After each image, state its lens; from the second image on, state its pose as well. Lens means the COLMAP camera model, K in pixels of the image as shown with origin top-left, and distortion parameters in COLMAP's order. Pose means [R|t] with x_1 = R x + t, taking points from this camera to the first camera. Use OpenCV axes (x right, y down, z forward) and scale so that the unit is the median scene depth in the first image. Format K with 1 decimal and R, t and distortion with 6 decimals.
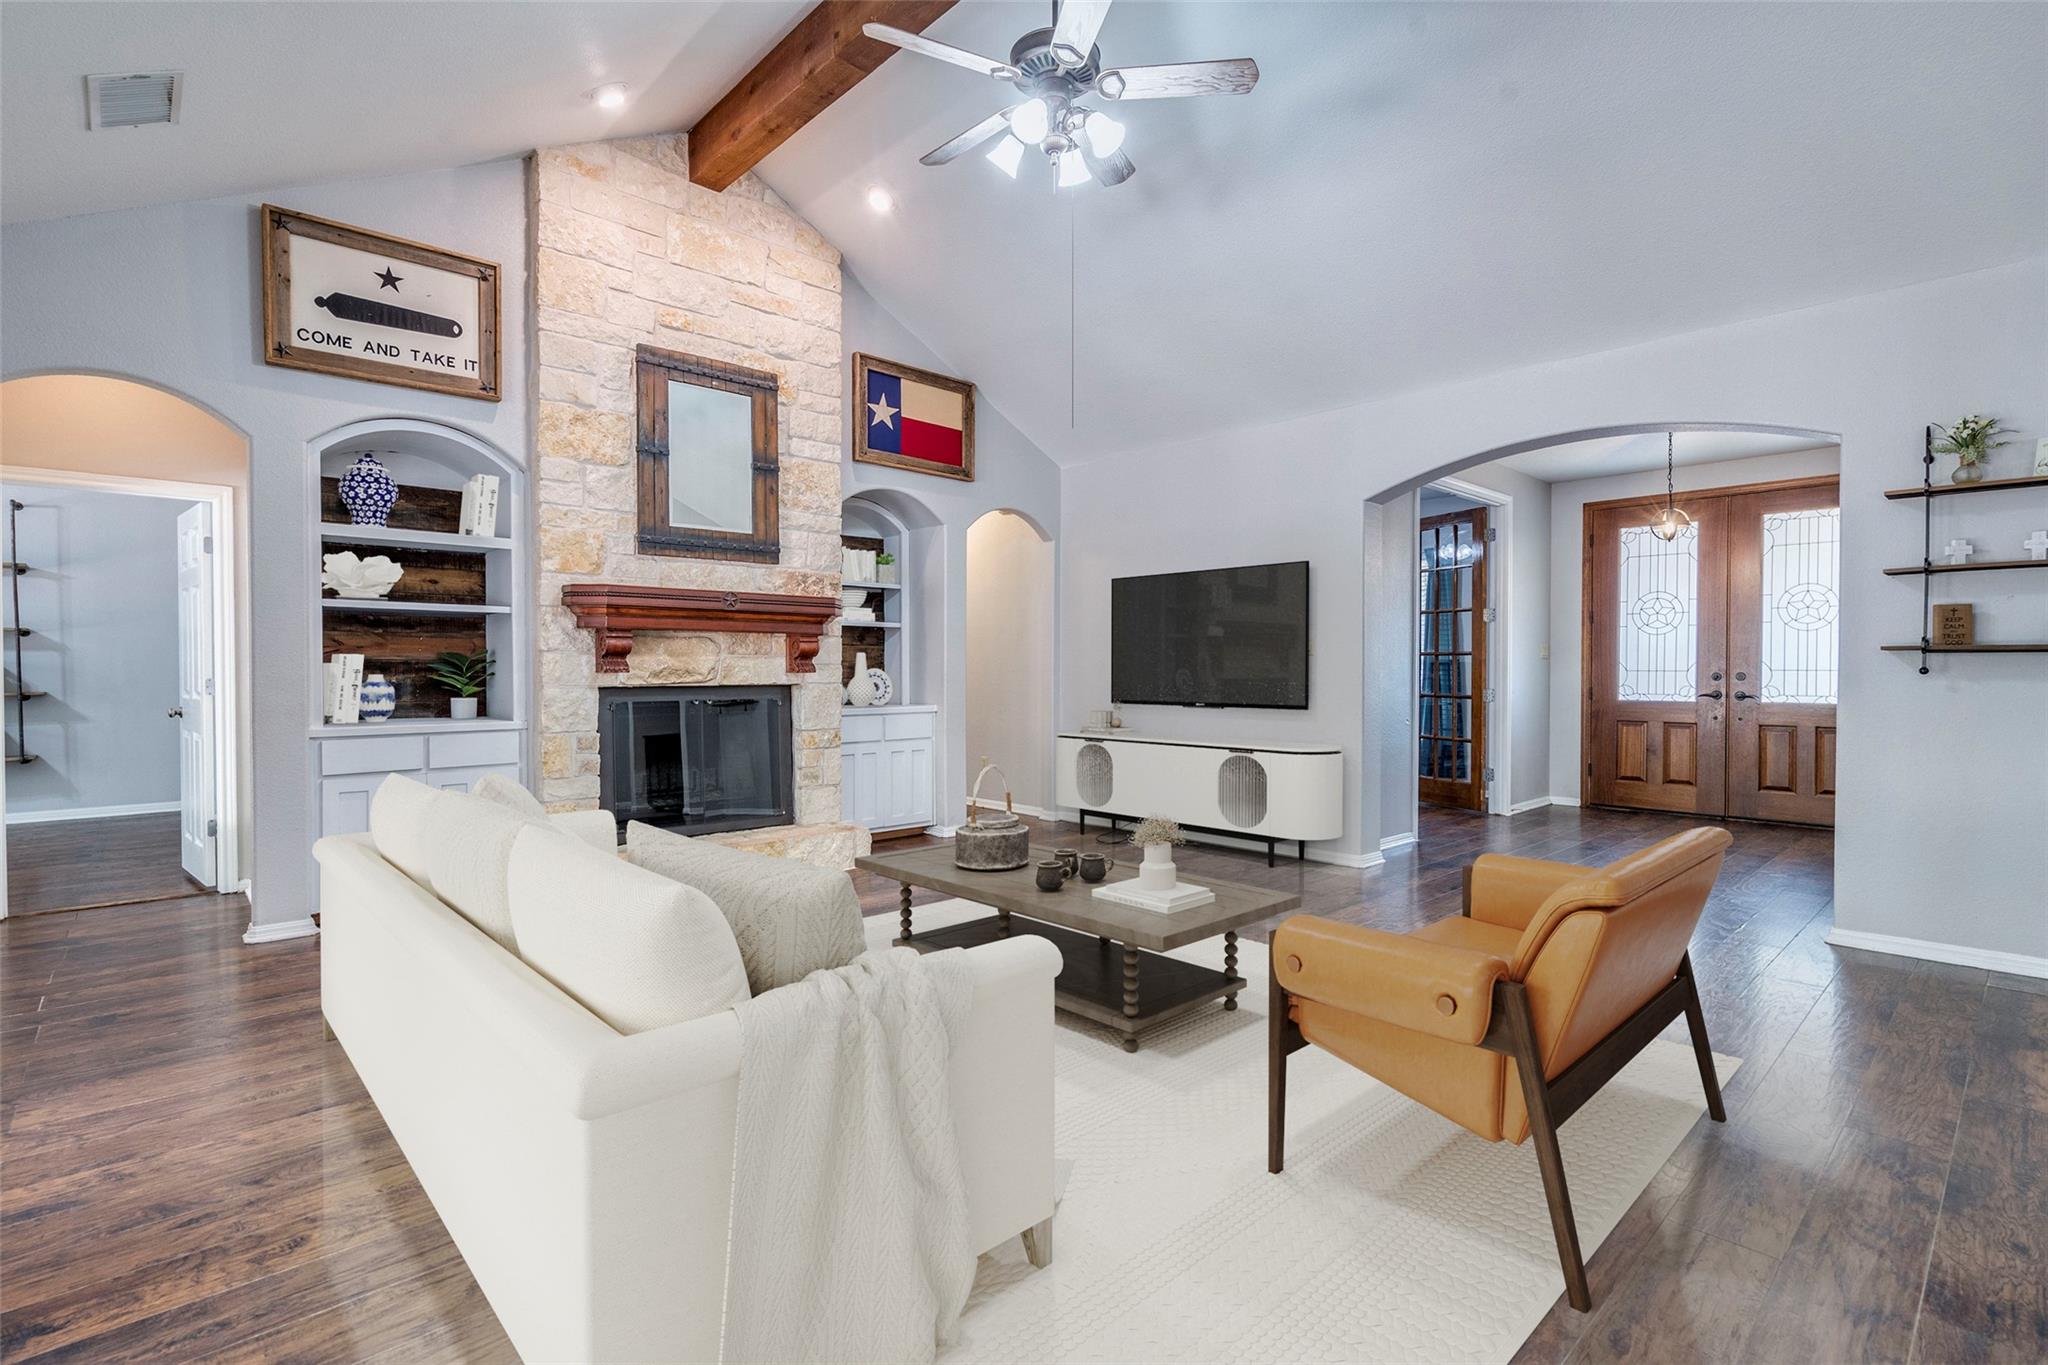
lens RADIAL K [[952.5, 0, 1016.0], [0, 952.5, 677.6], [0, 0, 1]] dist [0.001839, -0.000004]
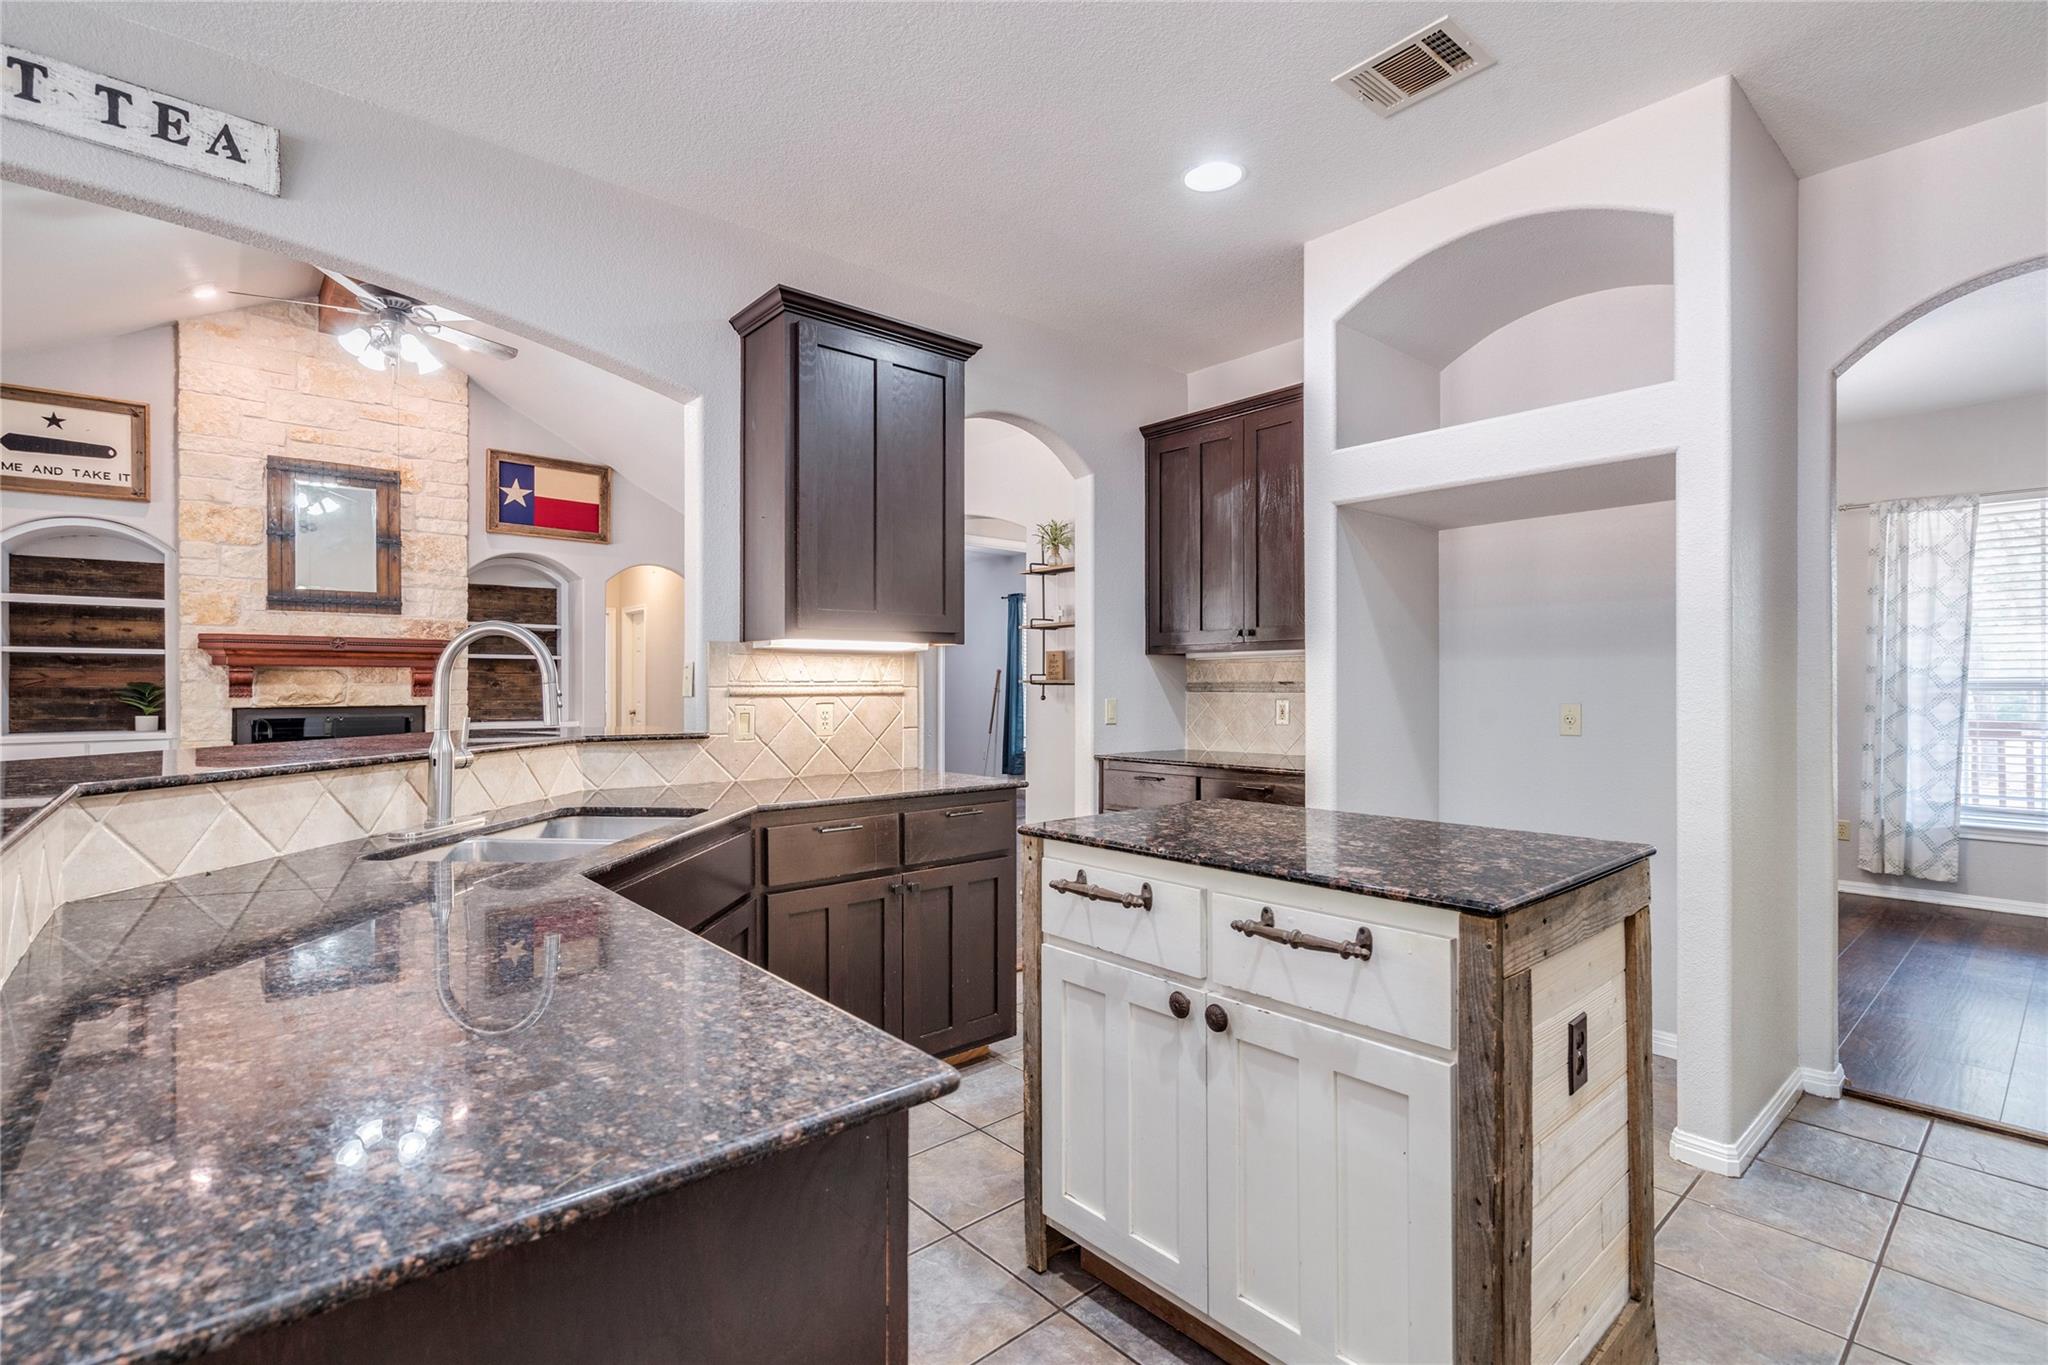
lens RADIAL K [[952.5, 0, 1020.2], [0, 952.5, 684.0], [0, 0, 1]] dist [0.001839, -0.000004]
pose [[0.999525, -0.000969, -0.030810, 0.705492], [0.000607, 0.999931, -0.011739, -0.007514], [0.030819, 0.011715, 0.999456, -0.317064]]
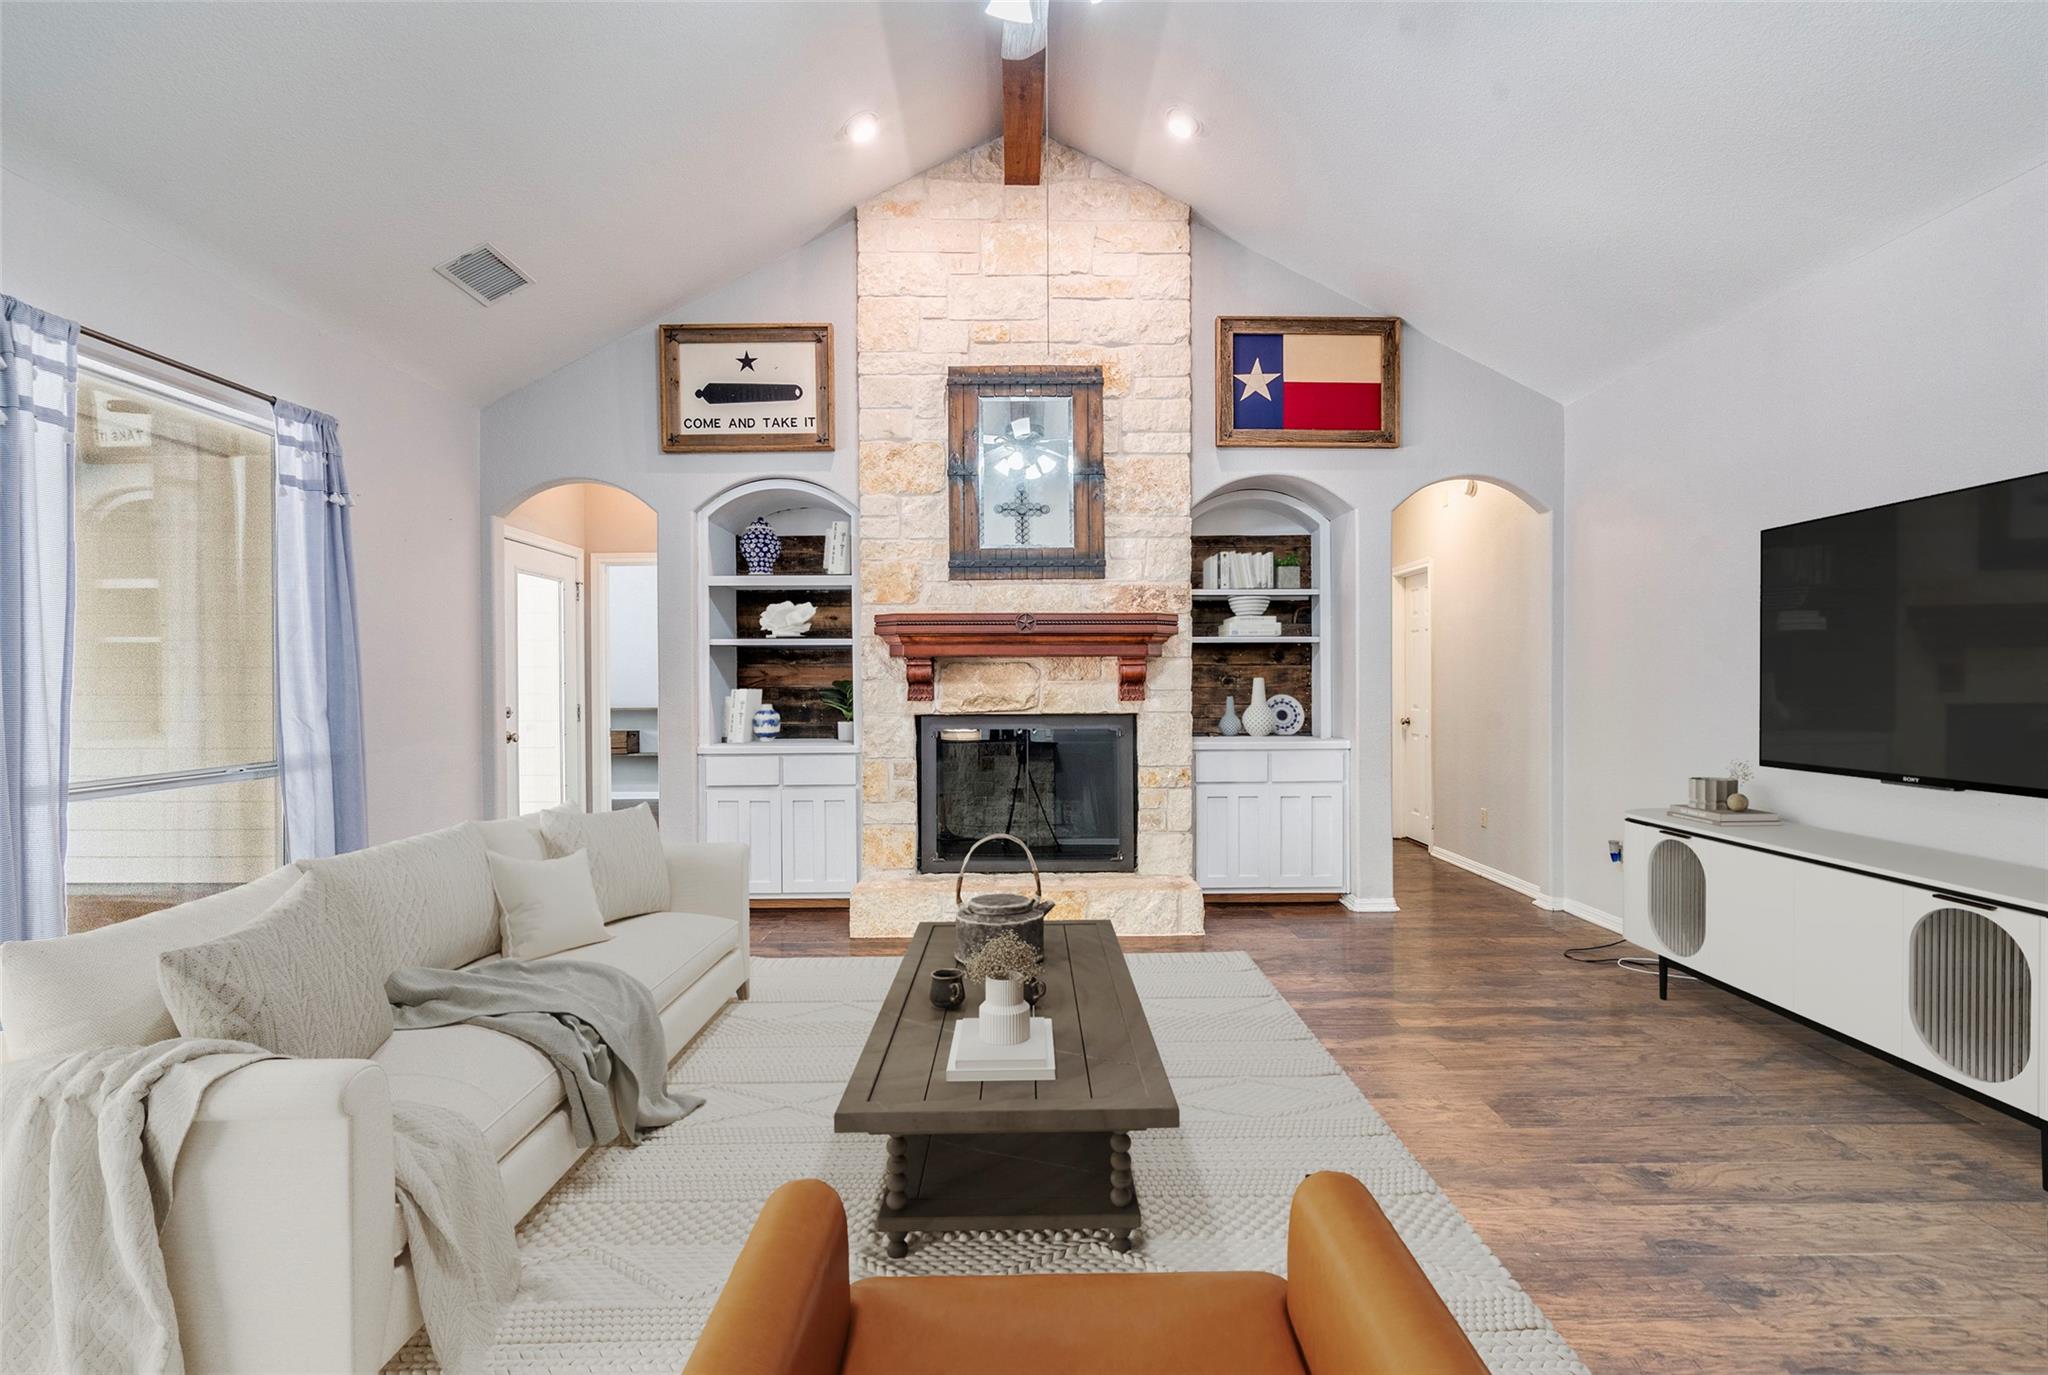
lens RADIAL K [[961.3, 0, 1025.5], [0, 961.3, 689.4], [0, 0, 1]] dist [-0.008588, 0.000075]
pose [[0.742247, 0.000852, -0.670126, 0.323563], [-0.001492, 0.999999, -0.000382, -0.016394], [0.670124, 0.001284, 0.742248, 0.310375]]
